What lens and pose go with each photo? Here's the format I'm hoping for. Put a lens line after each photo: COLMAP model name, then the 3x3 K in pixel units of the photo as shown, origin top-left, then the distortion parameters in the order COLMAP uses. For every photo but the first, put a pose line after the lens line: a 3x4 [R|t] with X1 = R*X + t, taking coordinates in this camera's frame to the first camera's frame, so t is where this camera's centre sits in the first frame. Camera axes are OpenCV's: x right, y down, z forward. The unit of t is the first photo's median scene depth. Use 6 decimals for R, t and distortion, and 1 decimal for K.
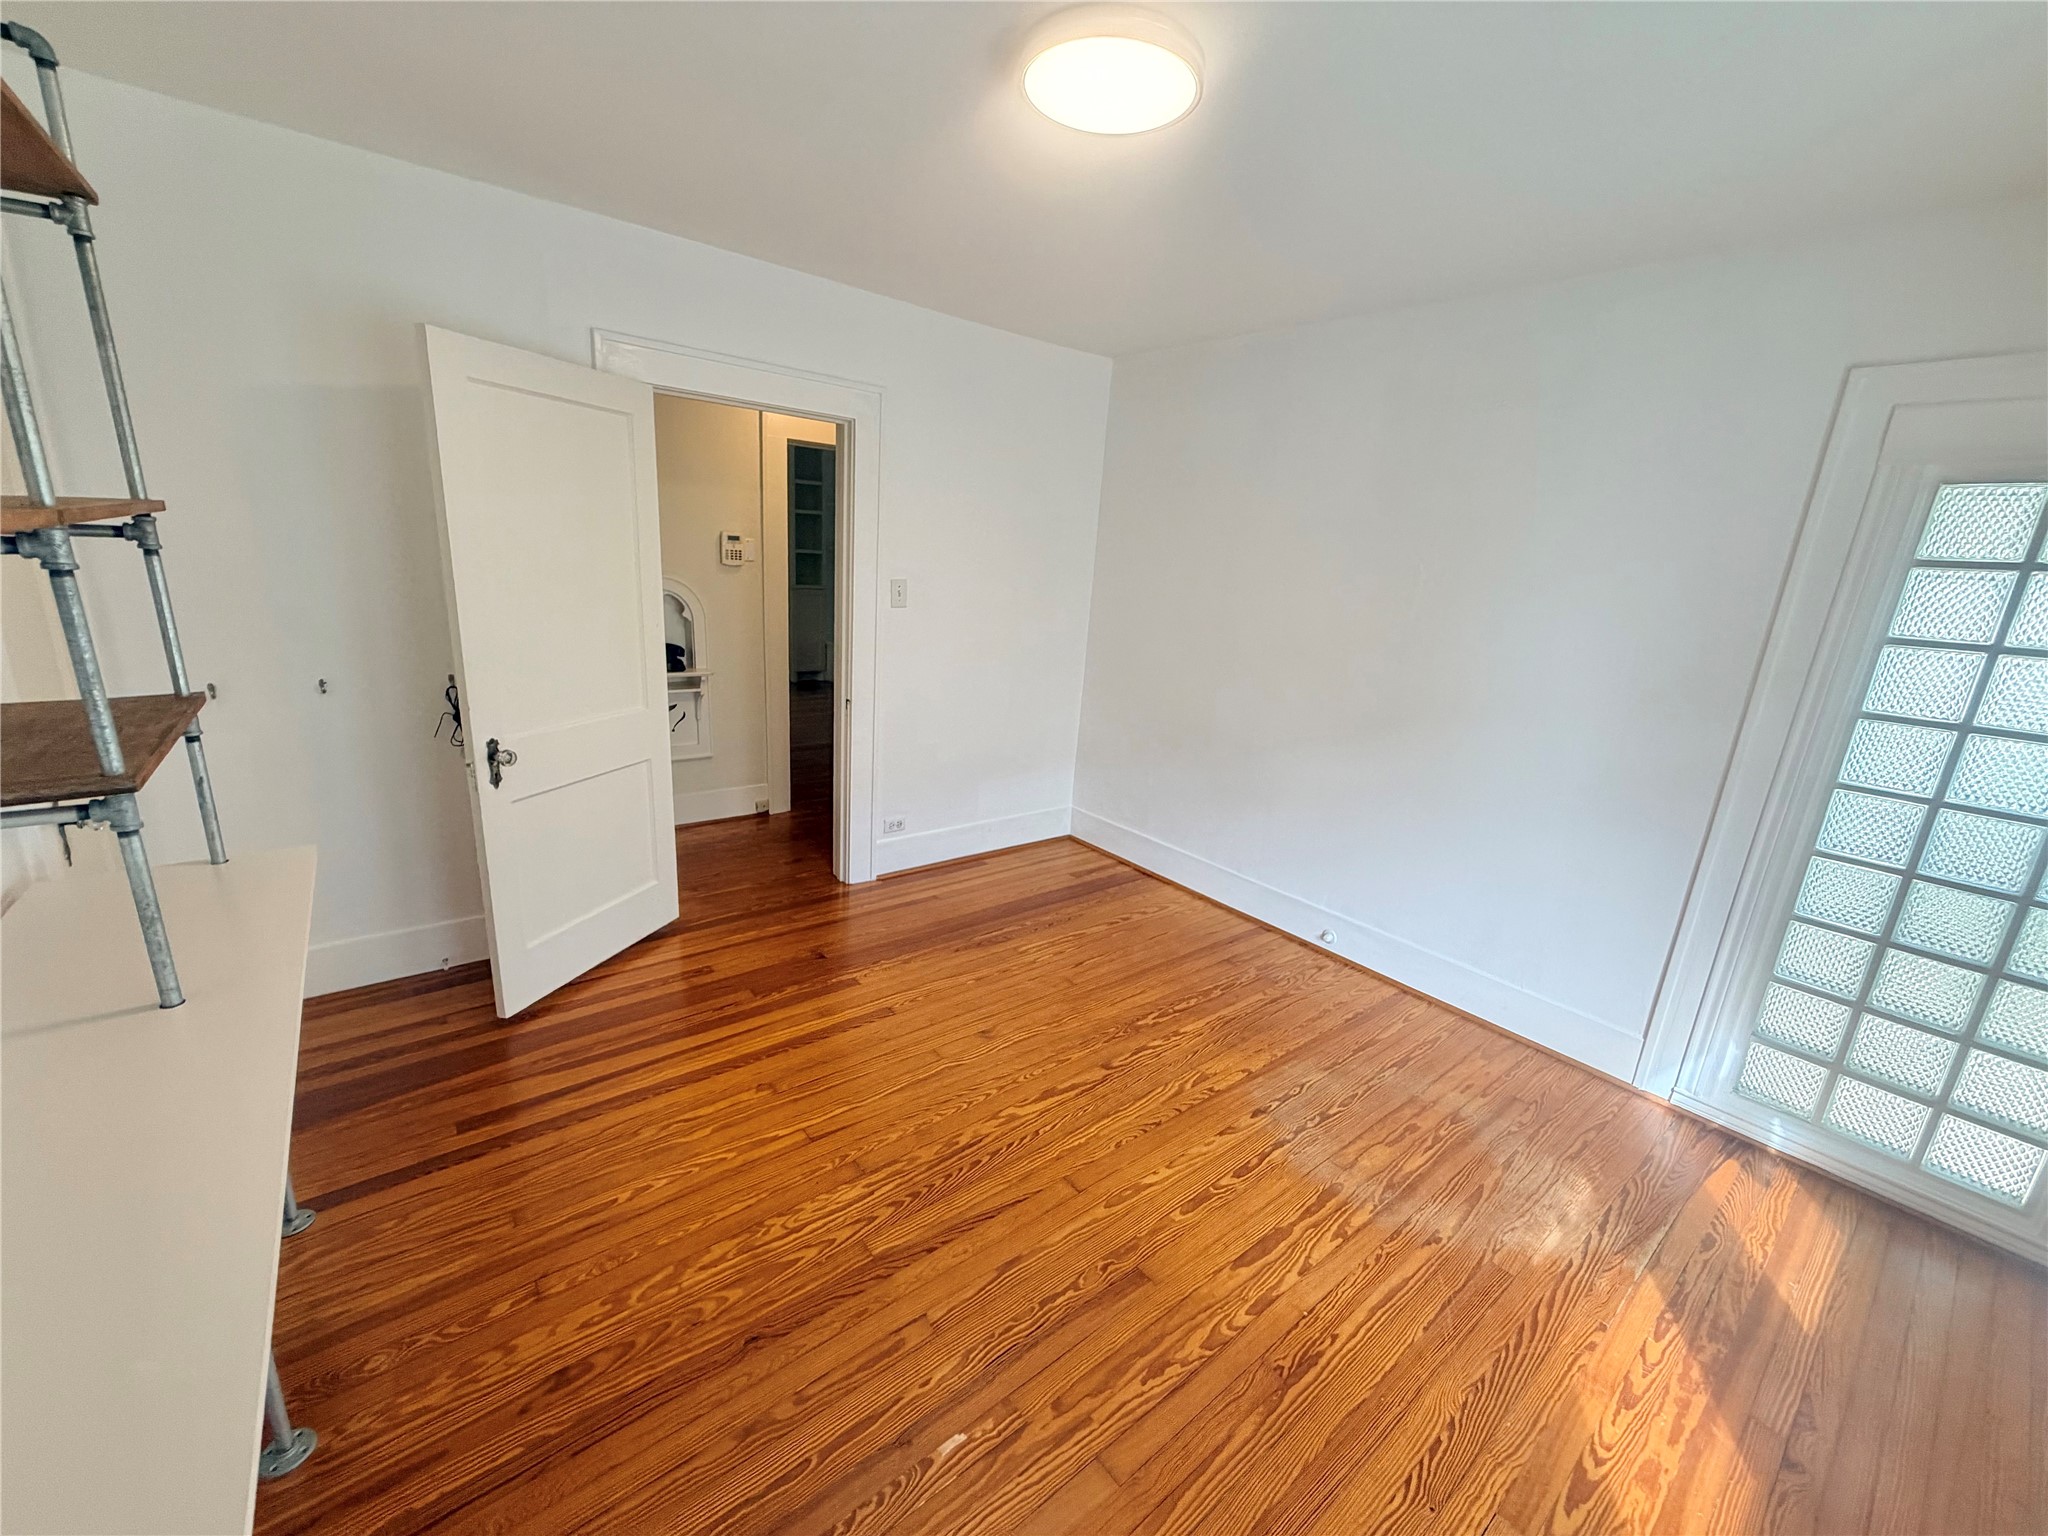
lens RADIAL K [[815.0, 0, 1020.1], [0, 815.0, 771.4], [0, 0, 1]] dist [-0.001071, 0.001682]
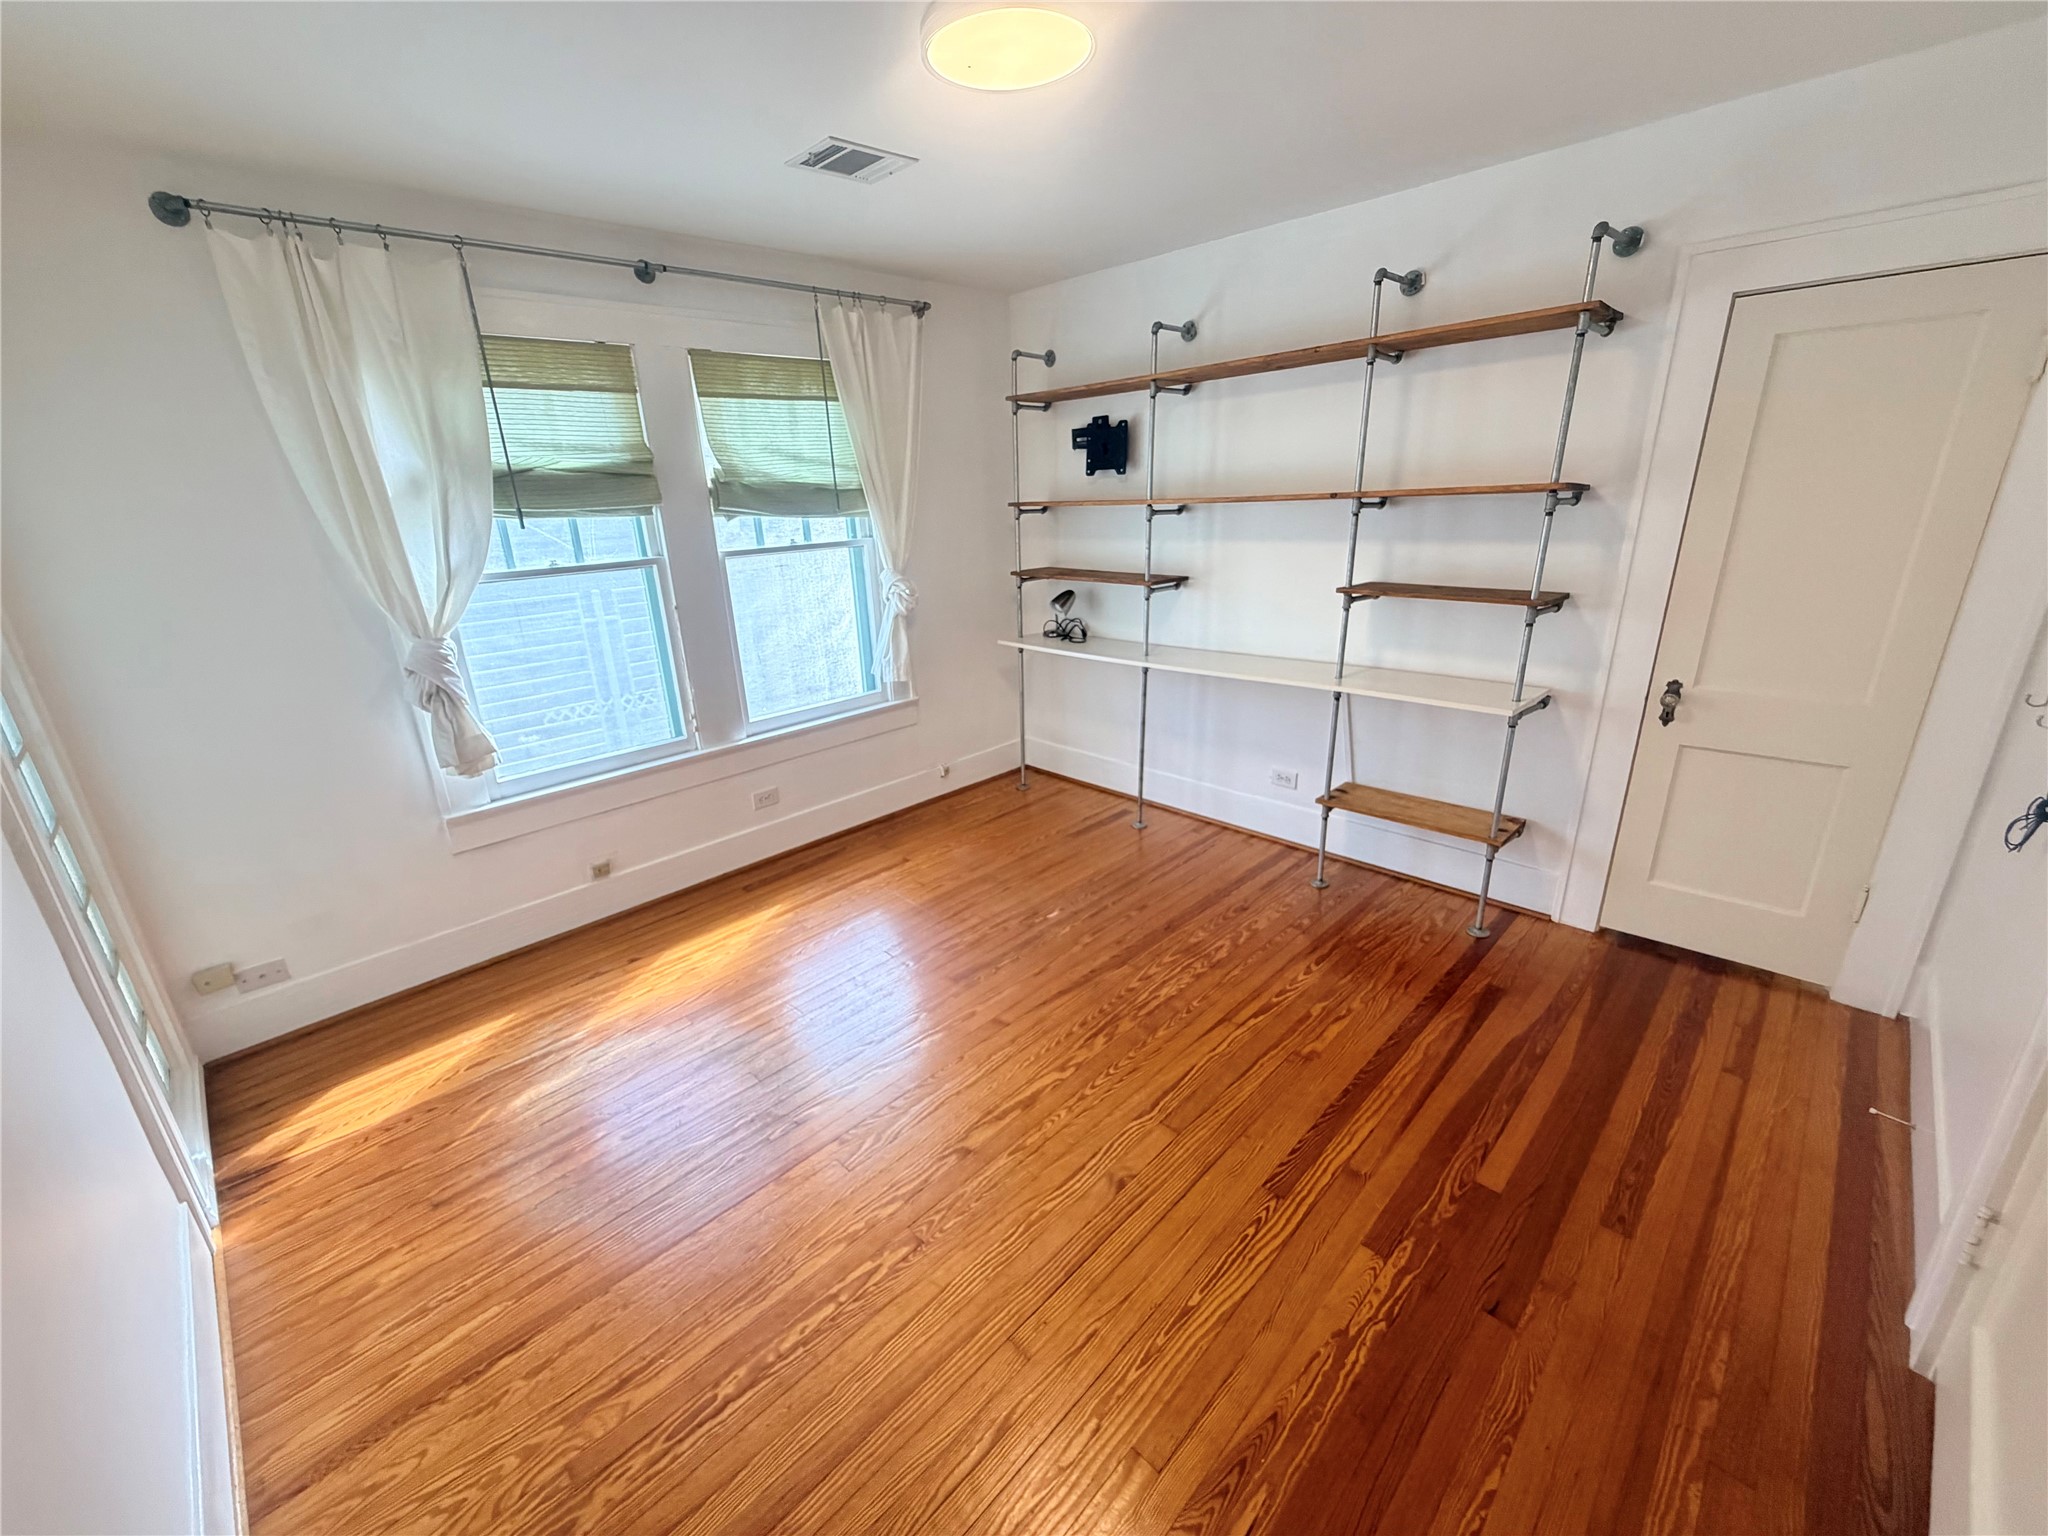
lens RADIAL K [[815.0, 0, 1023.6], [0, 815.0, 765.0], [0, 0, 1]] dist [-0.001071, 0.001682]
pose [[-0.993637, 0.014061, -0.111748, 0.150057], [-0.050788, 0.829639, 0.555985, -0.462824], [0.100529, 0.558123, -0.823646, 1.653685]]
